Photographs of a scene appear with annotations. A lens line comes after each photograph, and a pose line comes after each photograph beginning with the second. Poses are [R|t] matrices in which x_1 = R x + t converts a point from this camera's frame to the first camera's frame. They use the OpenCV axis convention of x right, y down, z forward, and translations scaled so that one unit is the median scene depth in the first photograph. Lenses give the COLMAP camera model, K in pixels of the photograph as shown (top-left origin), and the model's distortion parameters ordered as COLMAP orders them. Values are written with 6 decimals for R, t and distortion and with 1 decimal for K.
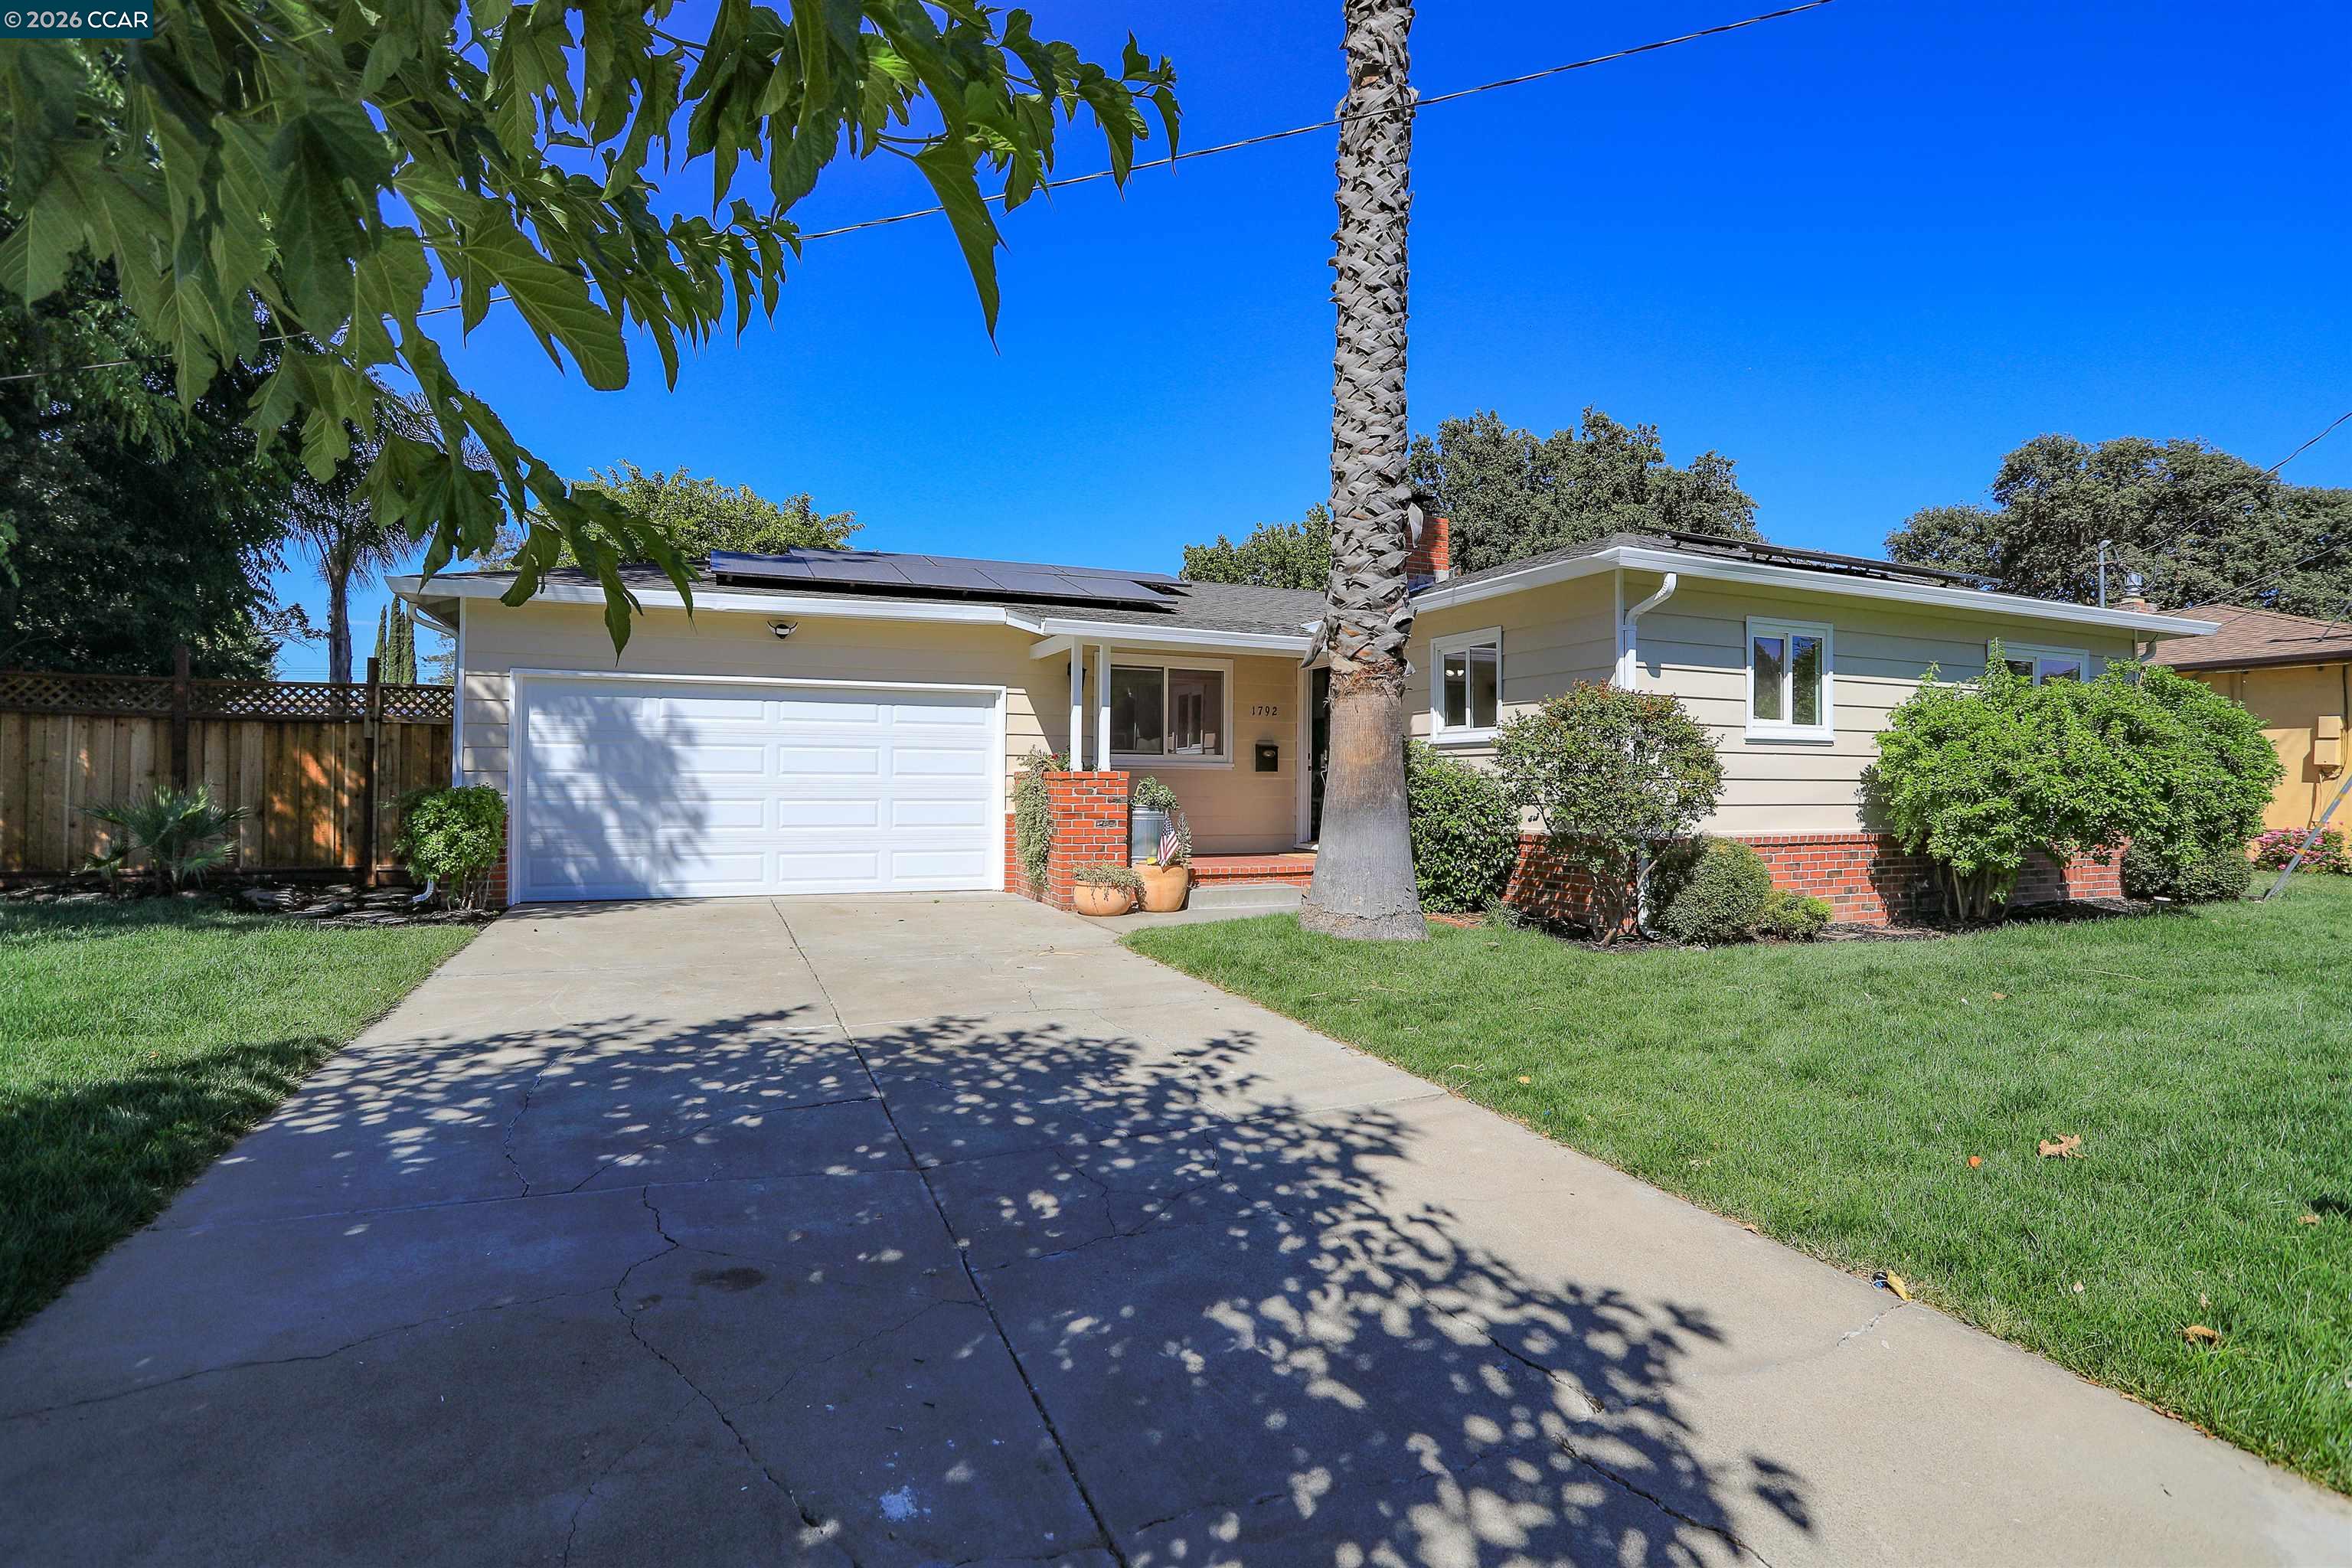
lens RADIAL K [[1246.7, 0, 1171.5], [0, 1246.7, 734.1], [0, 0, 1]] dist [-0.076429, 0.039698]
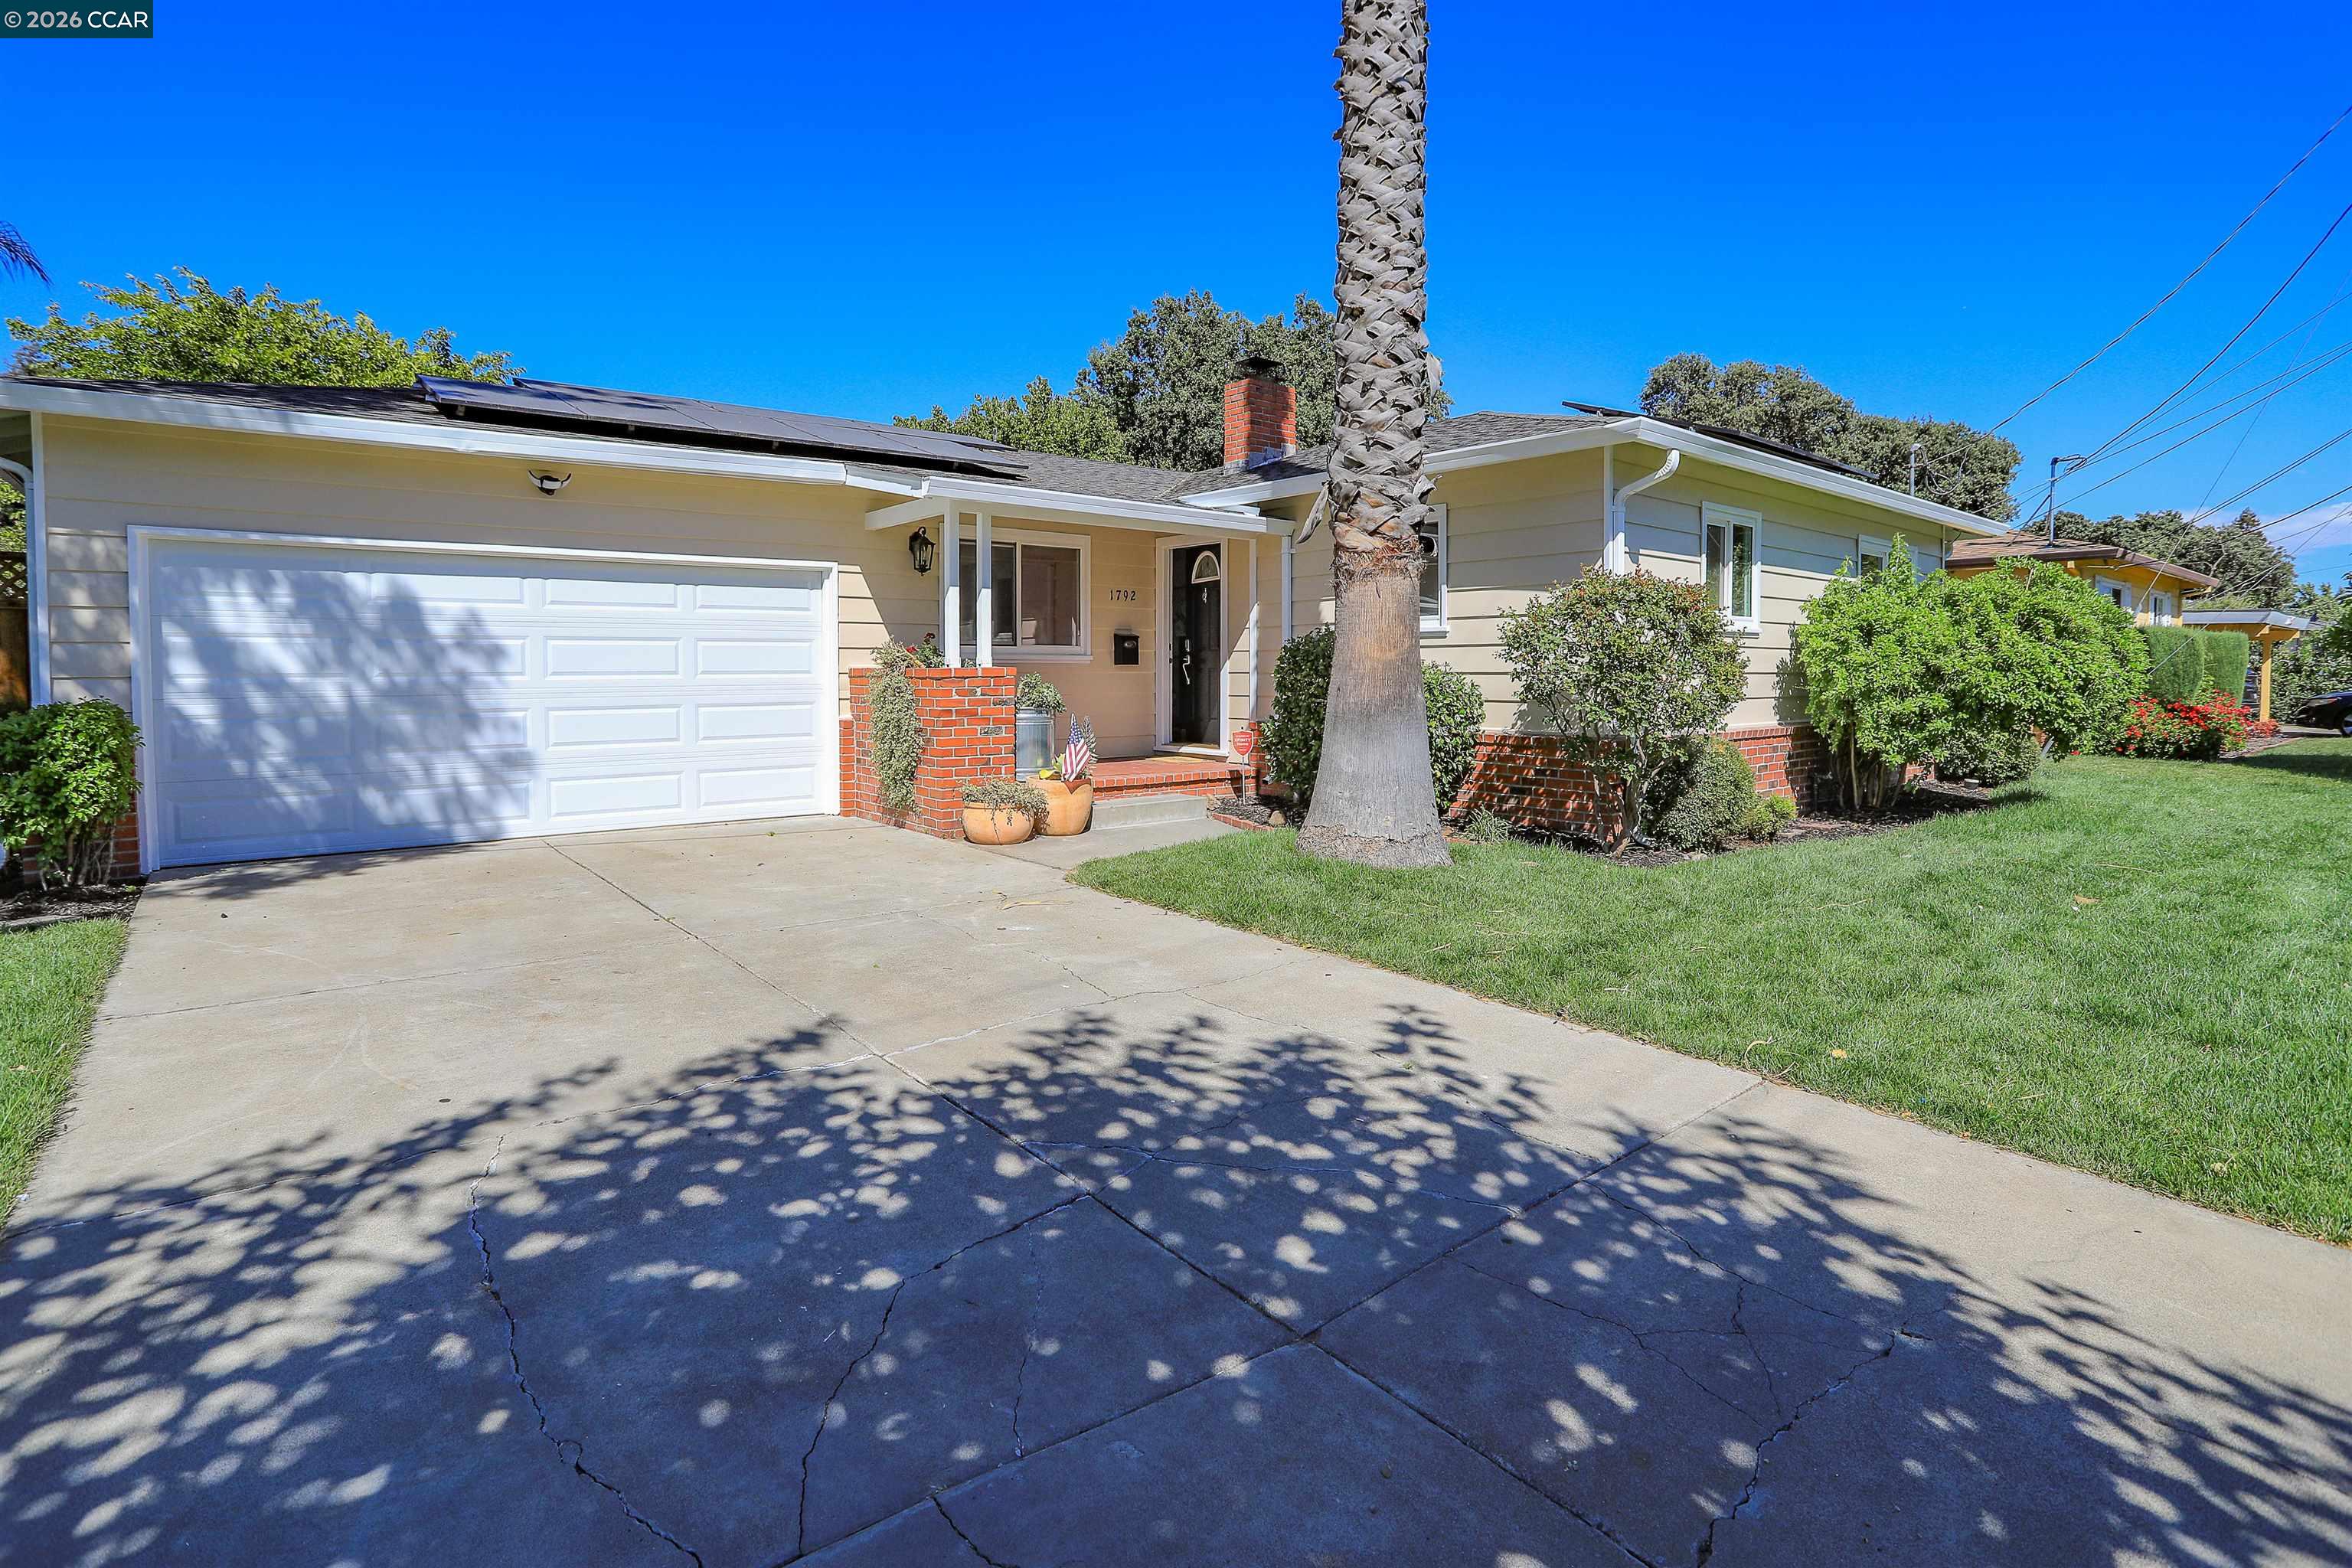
lens RADIAL K [[1237.3, 0, 1169.4], [0, 1237.3, 695.2], [0, 0, 1]] dist [-0.070151, 0.037944]
pose [[0.955072, -0.013705, 0.296056, -0.226307], [-0.004074, 0.998229, 0.059355, -0.000839], [-0.296345, -0.057894, 0.953325, 0.233922]]
